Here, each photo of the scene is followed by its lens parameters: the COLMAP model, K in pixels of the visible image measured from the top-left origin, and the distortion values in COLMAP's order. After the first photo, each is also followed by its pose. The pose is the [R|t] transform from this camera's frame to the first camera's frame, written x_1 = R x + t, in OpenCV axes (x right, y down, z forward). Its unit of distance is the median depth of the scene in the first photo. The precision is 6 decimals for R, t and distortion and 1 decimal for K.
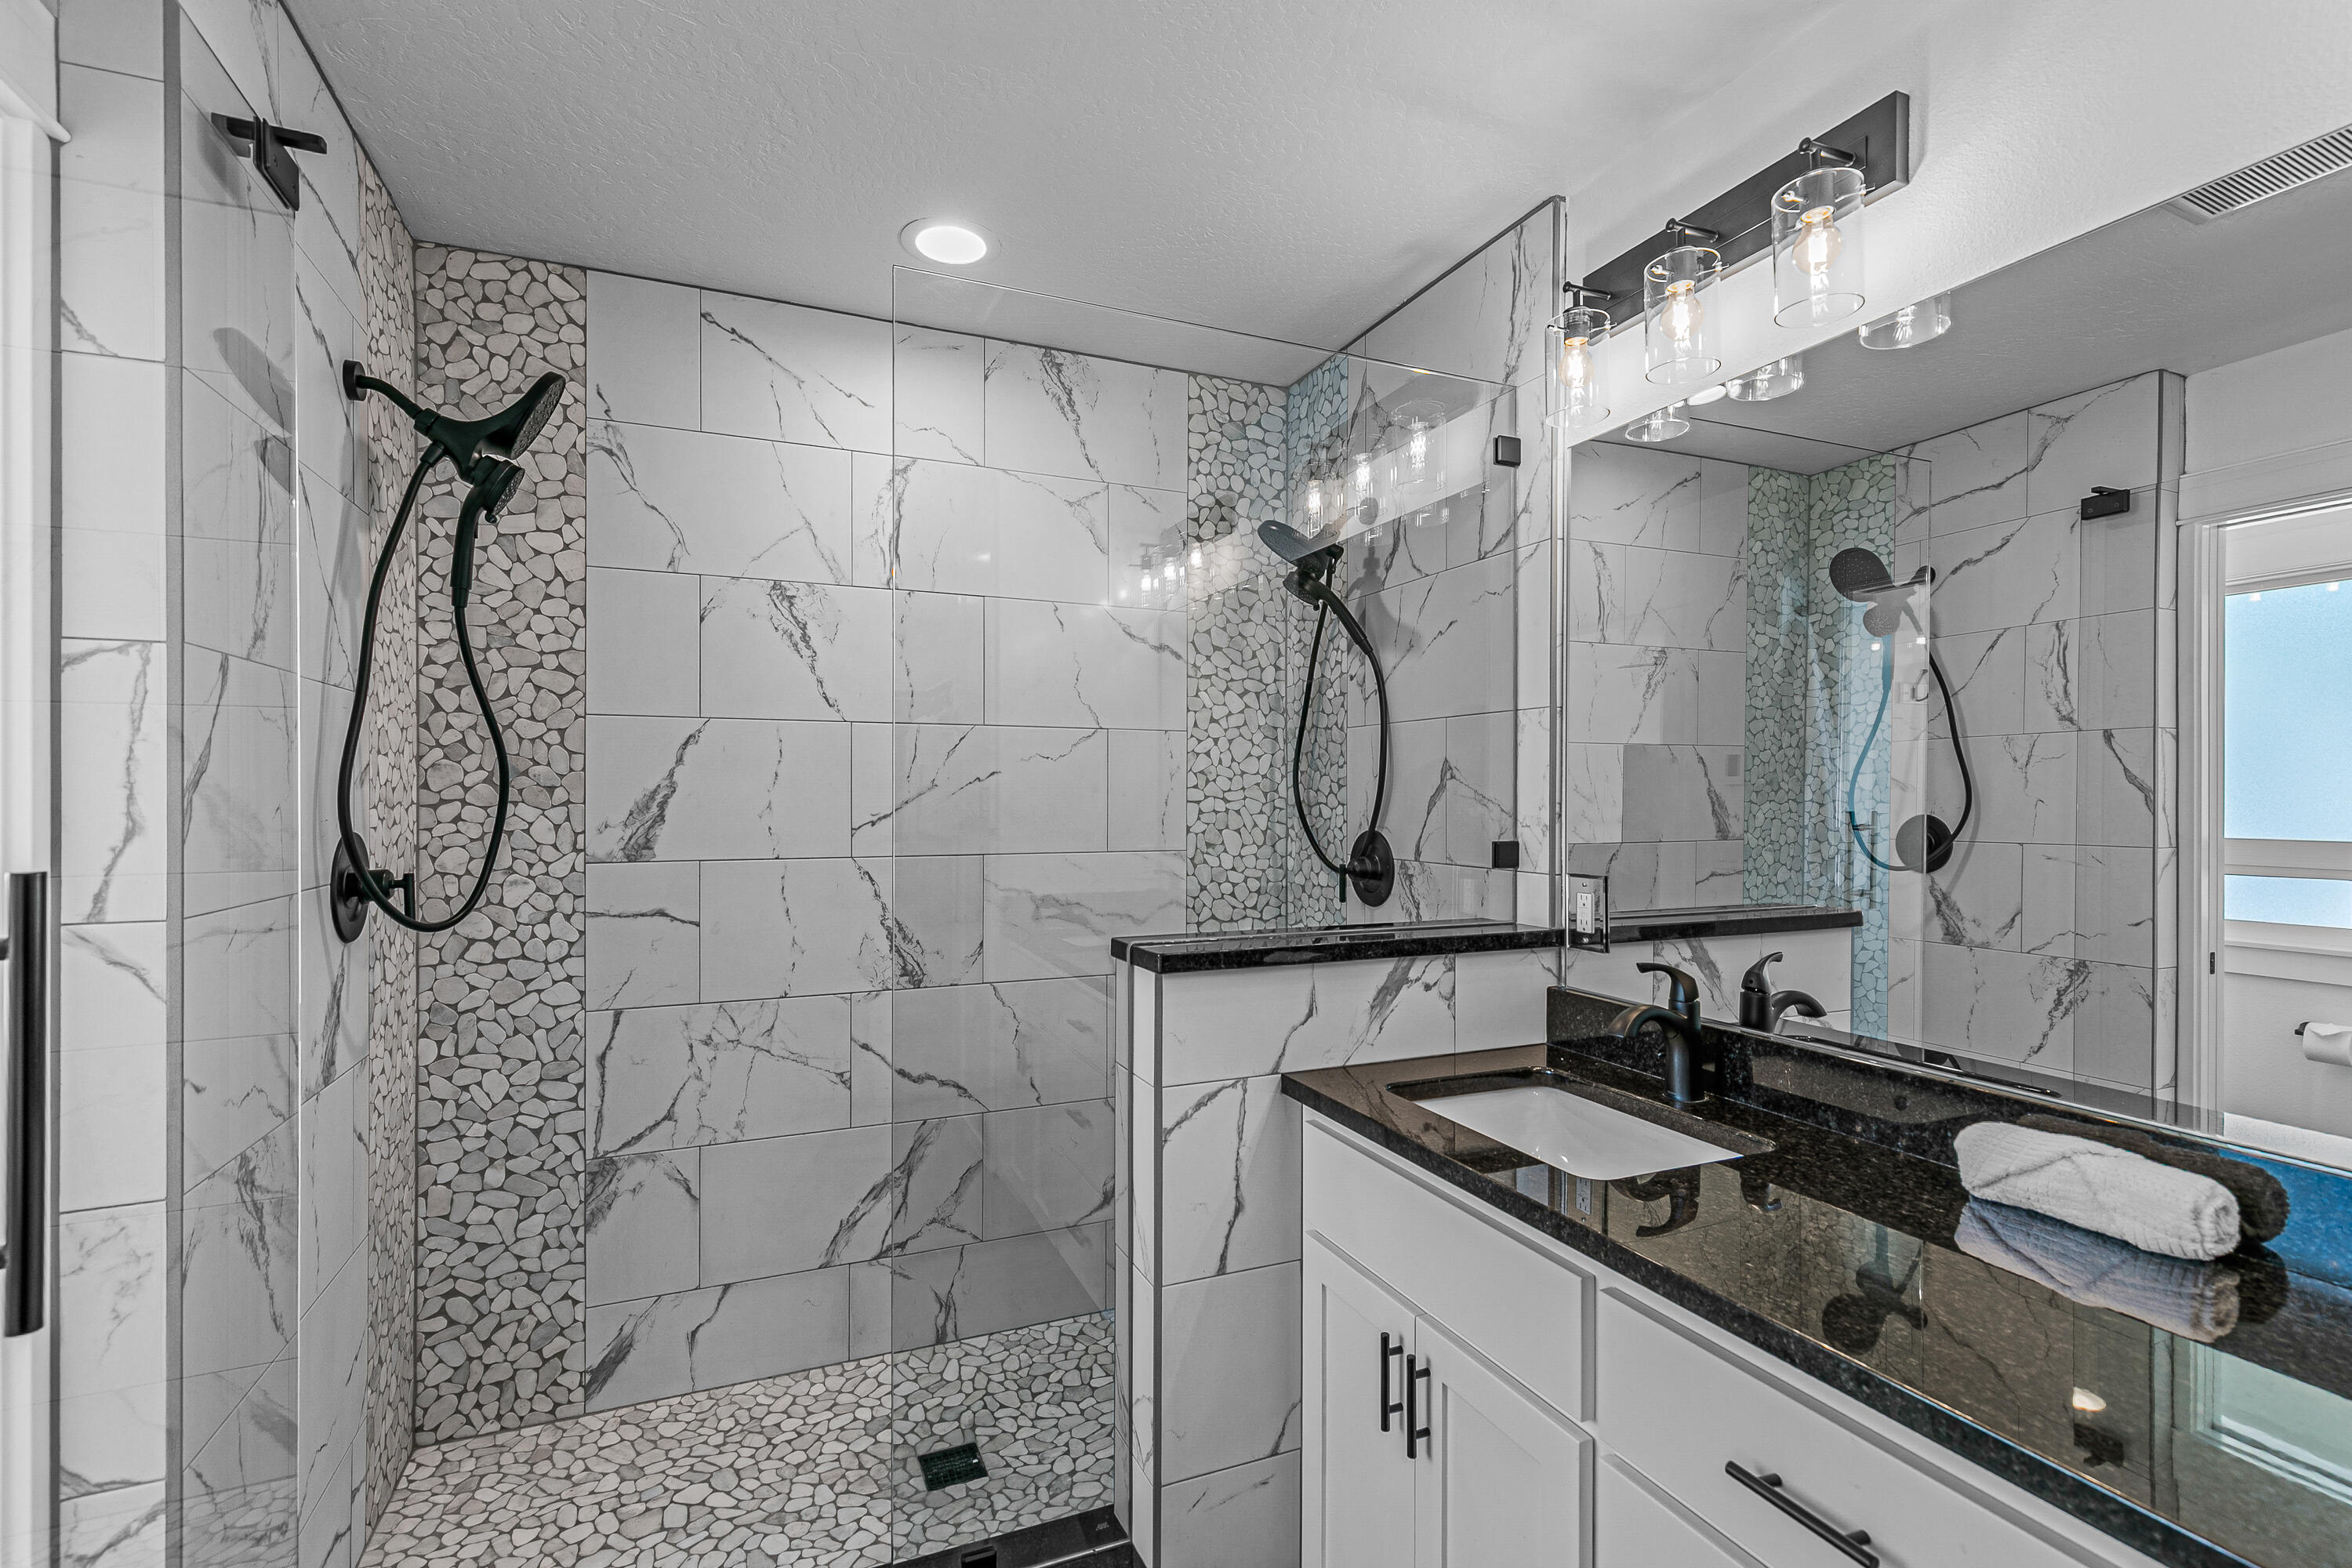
lens RADIAL K [[1067.8, 0, 1177.3], [0, 1067.8, 794.9], [0, 0, 1]] dist [0.010140, -0.001203]
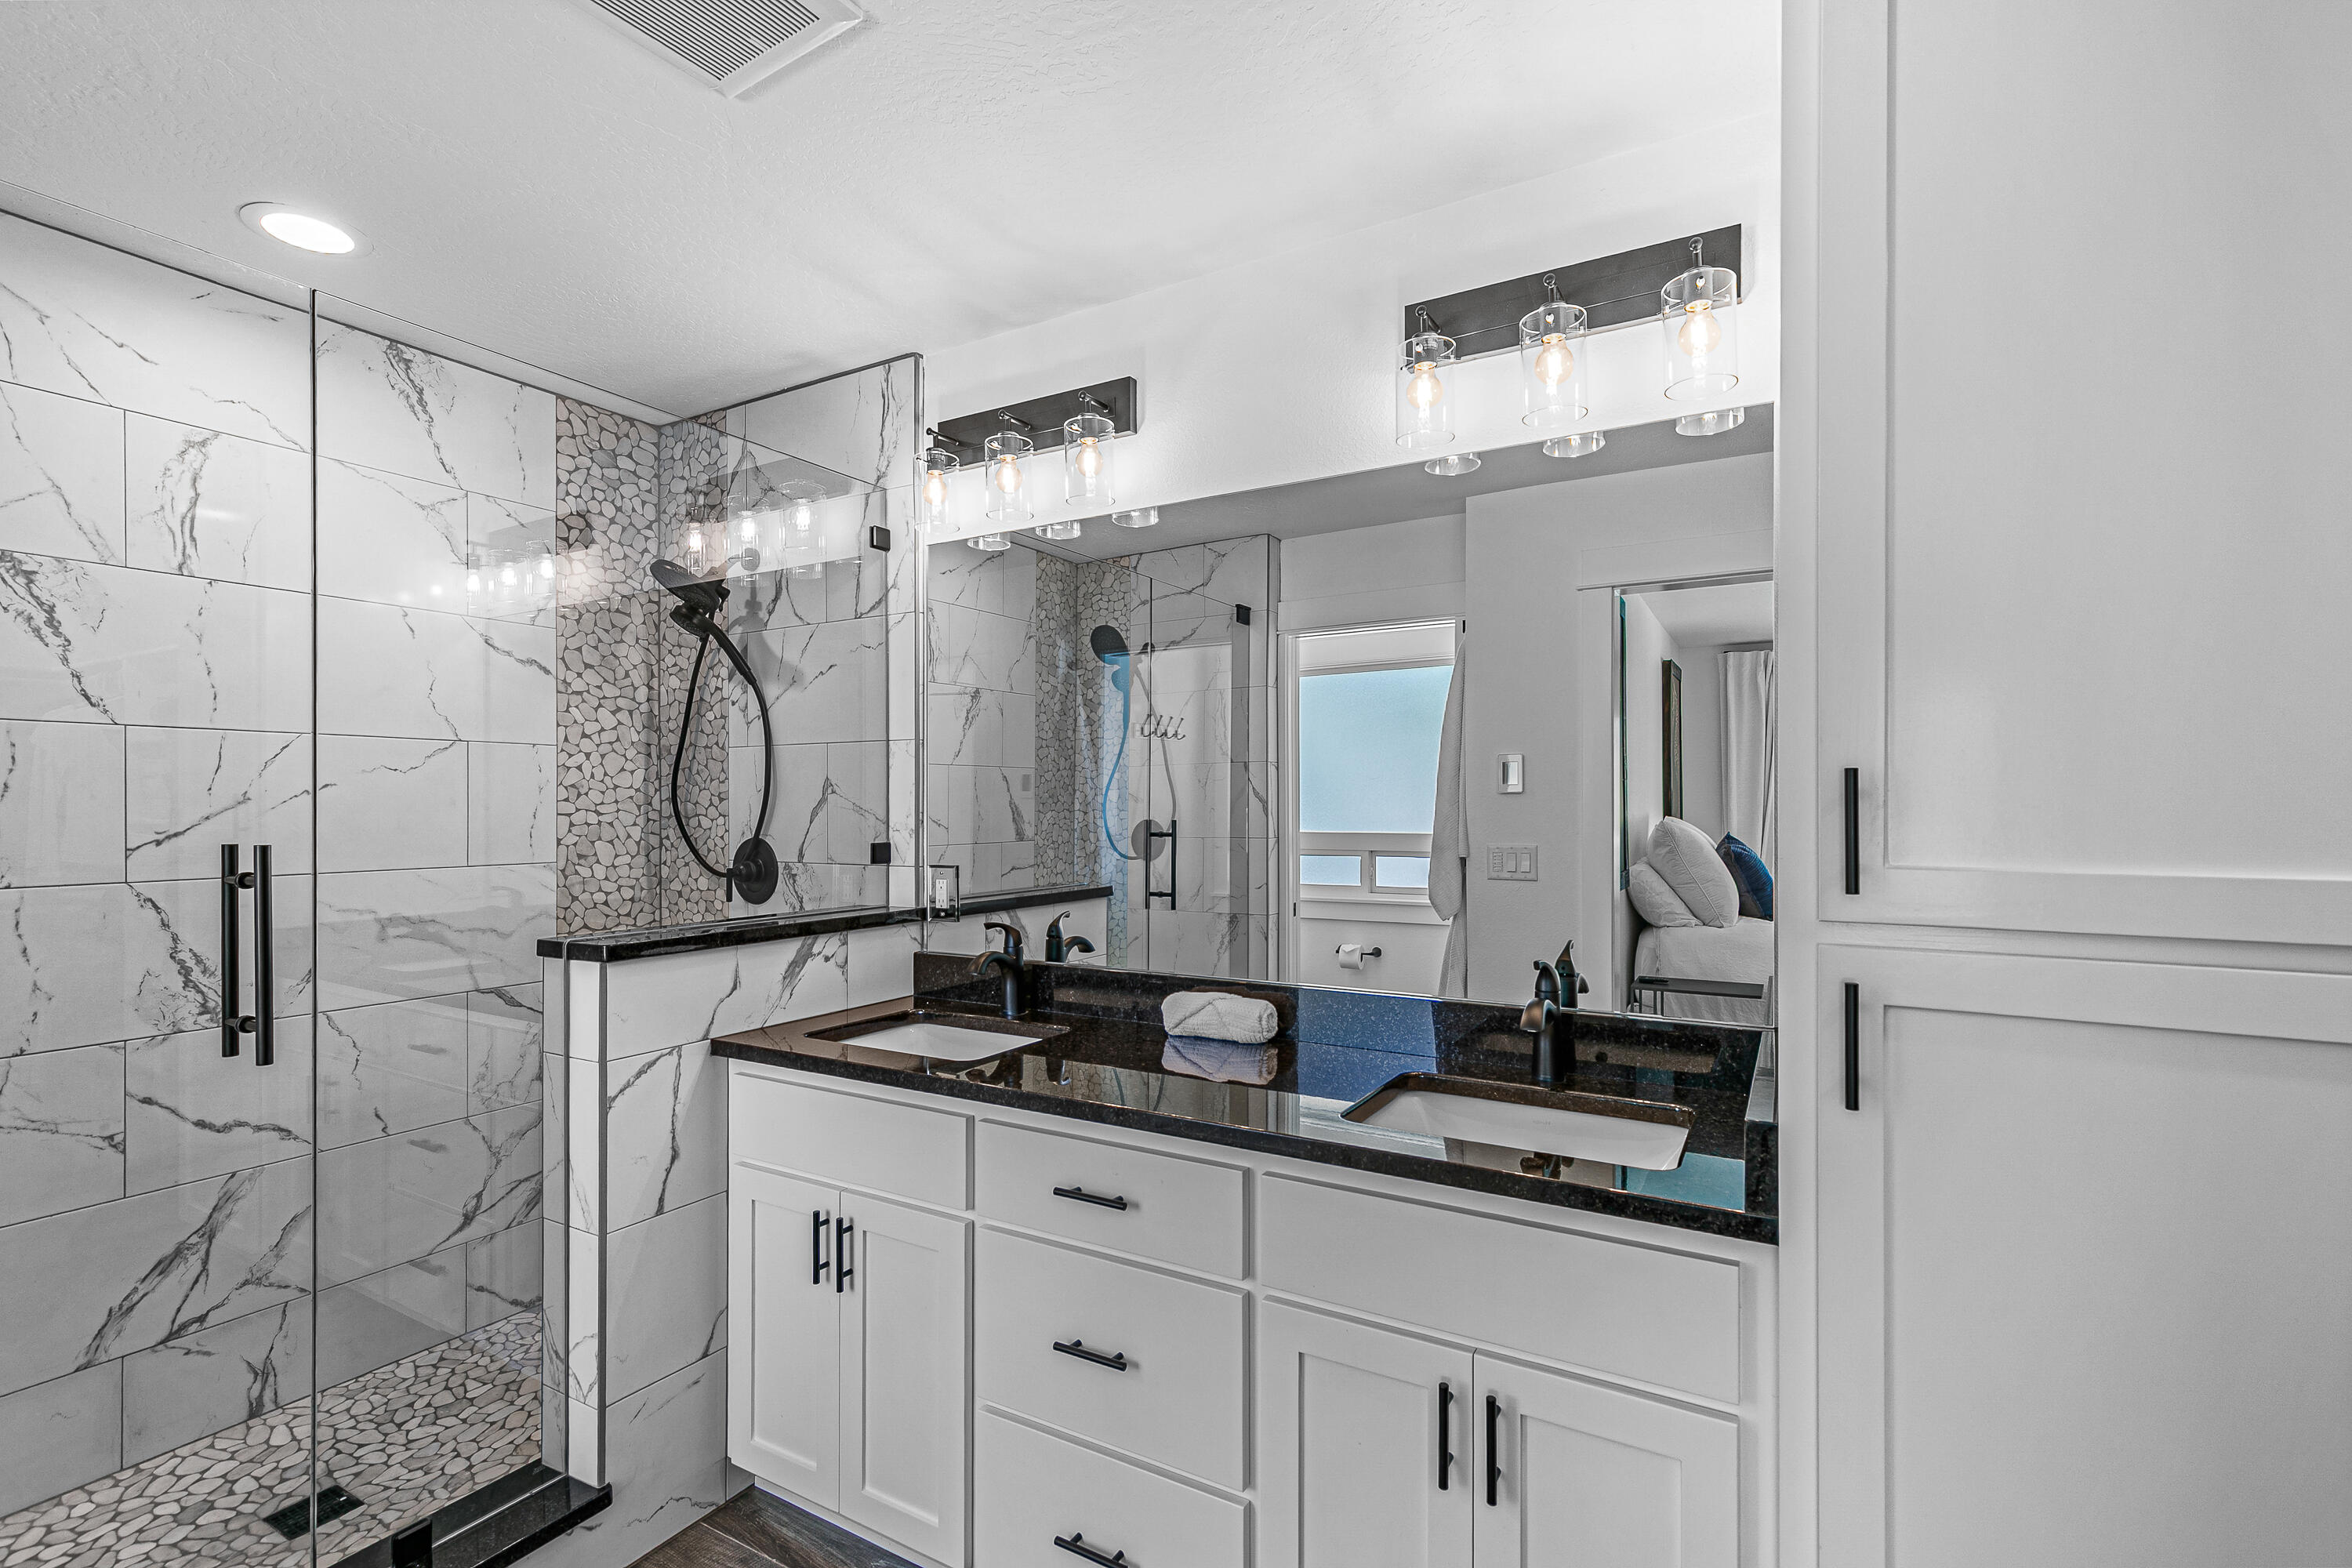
lens RADIAL K [[1067.8, 0, 1177.3], [0, 1067.8, 794.9], [0, 0, 1]] dist [0.010140, -0.001203]
pose [[0.805769, 0.001941, 0.592227, -0.140132], [0.004588, 0.999944, -0.009520, 0.000012], [-0.592213, 0.010388, 0.805715, -0.206103]]
